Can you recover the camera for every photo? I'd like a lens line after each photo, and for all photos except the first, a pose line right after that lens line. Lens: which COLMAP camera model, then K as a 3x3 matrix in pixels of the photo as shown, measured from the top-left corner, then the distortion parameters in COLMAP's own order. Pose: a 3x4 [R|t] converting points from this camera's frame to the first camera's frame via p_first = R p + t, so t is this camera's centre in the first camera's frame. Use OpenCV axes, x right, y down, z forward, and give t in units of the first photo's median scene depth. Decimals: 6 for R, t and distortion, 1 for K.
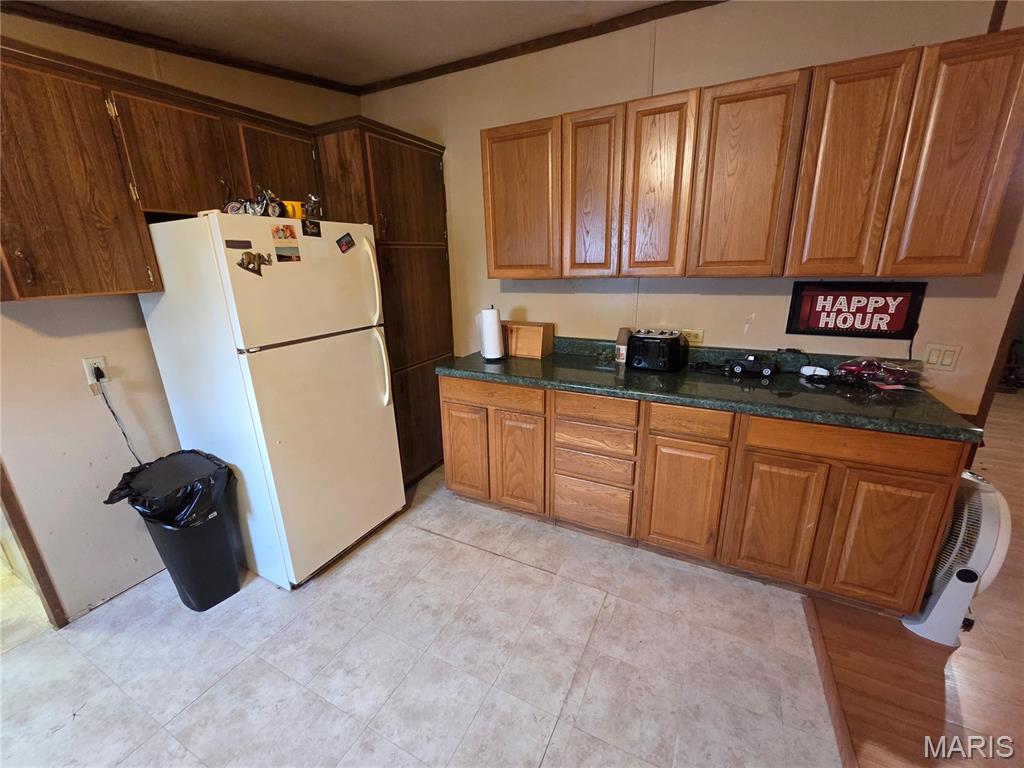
lens RADIAL K [[421.9, 0, 512.9], [0, 421.9, 383.0], [0, 0, 1]] dist [-0.000143, -0.000707]
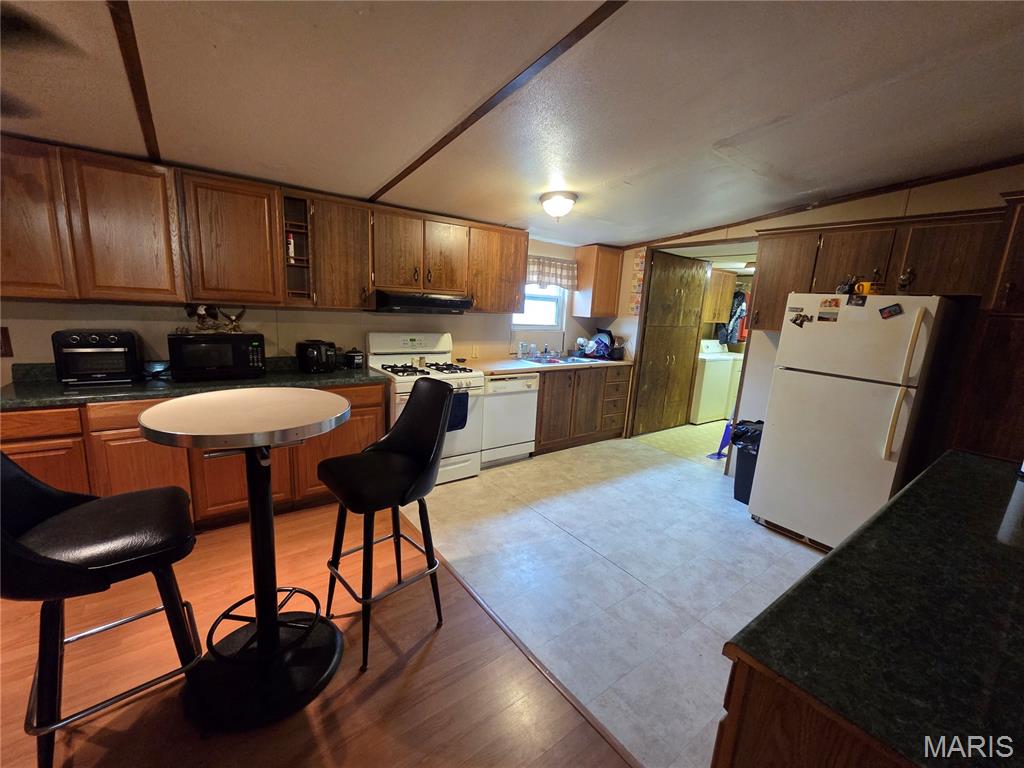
lens RADIAL K [[419.8, 0, 512.6], [0, 419.8, 383.8], [0, 0, 1]] dist [0.001797, -0.001096]
pose [[-0.441517, 0.164904, -0.881969, 1.207369], [-0.307369, 0.895692, 0.321340, -0.199736], [0.842963, 0.412967, -0.344777, 0.585761]]
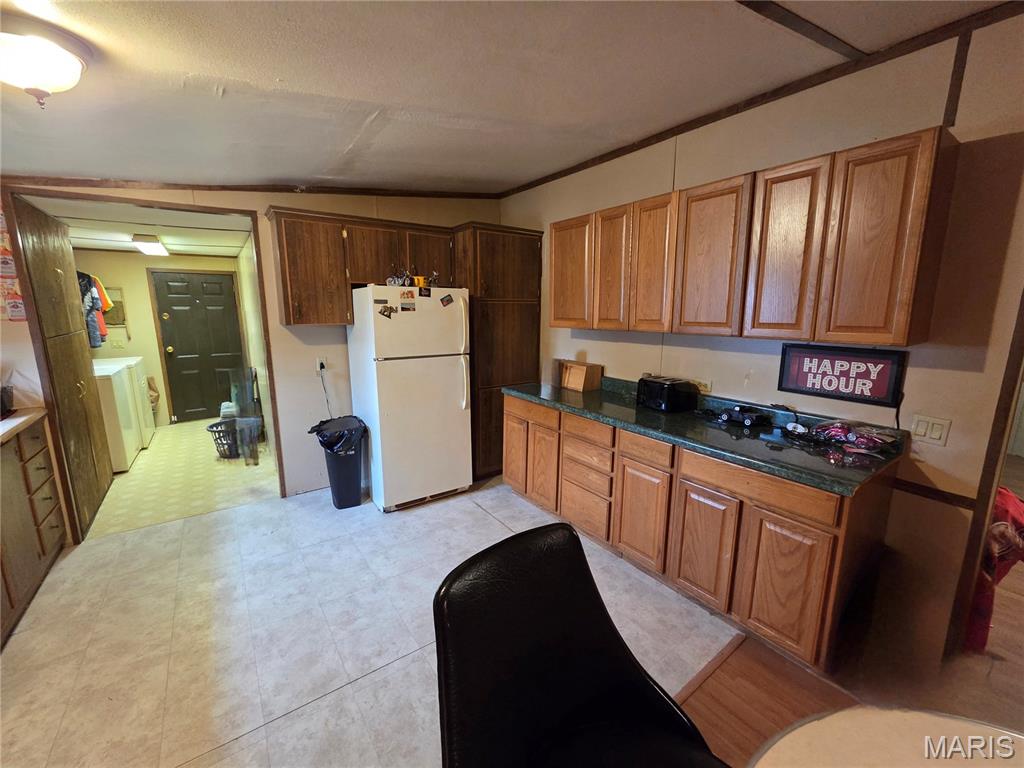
lens RADIAL K [[419.8, 0, 512.6], [0, 419.8, 383.8], [0, 0, 1]] dist [0.001797, -0.001096]
pose [[0.887500, 0.109592, -0.447586, 0.570662], [-0.155508, 0.985557, -0.067036, 0.045554], [0.433775, 0.129097, 0.891725, -0.265480]]
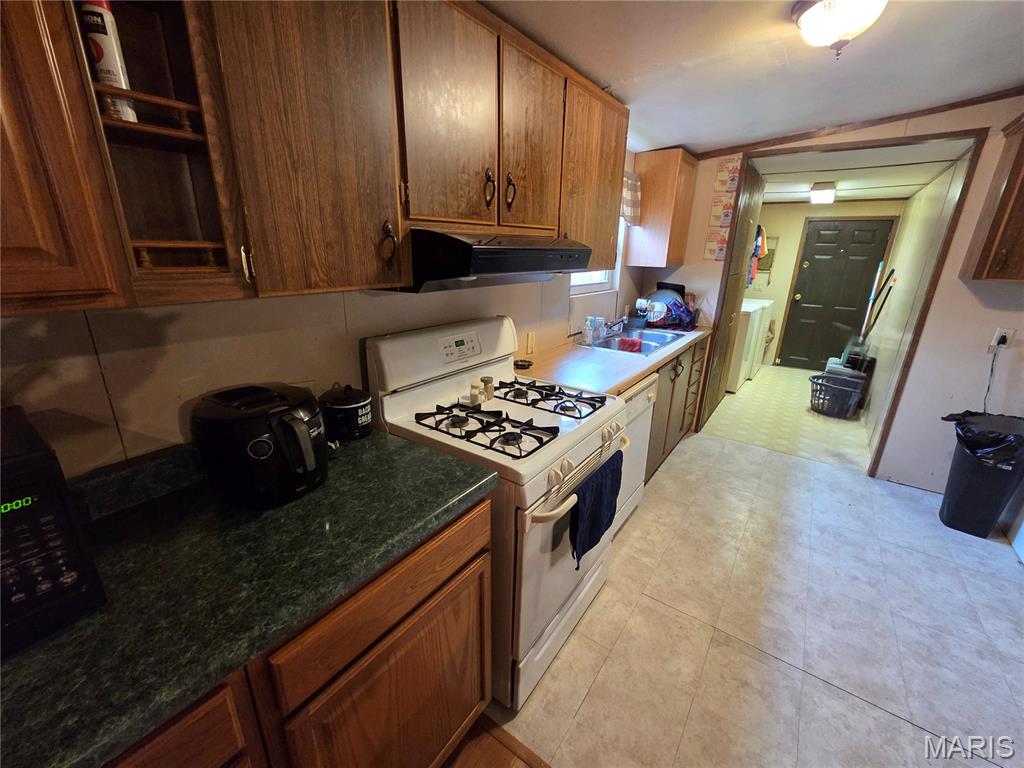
lens RADIAL K [[419.8, 0, 512.6], [0, 419.8, 383.8], [0, 0, 1]] dist [0.001797, -0.001096]
pose [[-0.150261, 0.320317, -0.935317, 0.528644], [-0.308770, 0.883531, 0.352186, 0.104057], [0.939193, 0.341717, -0.033856, -0.361669]]
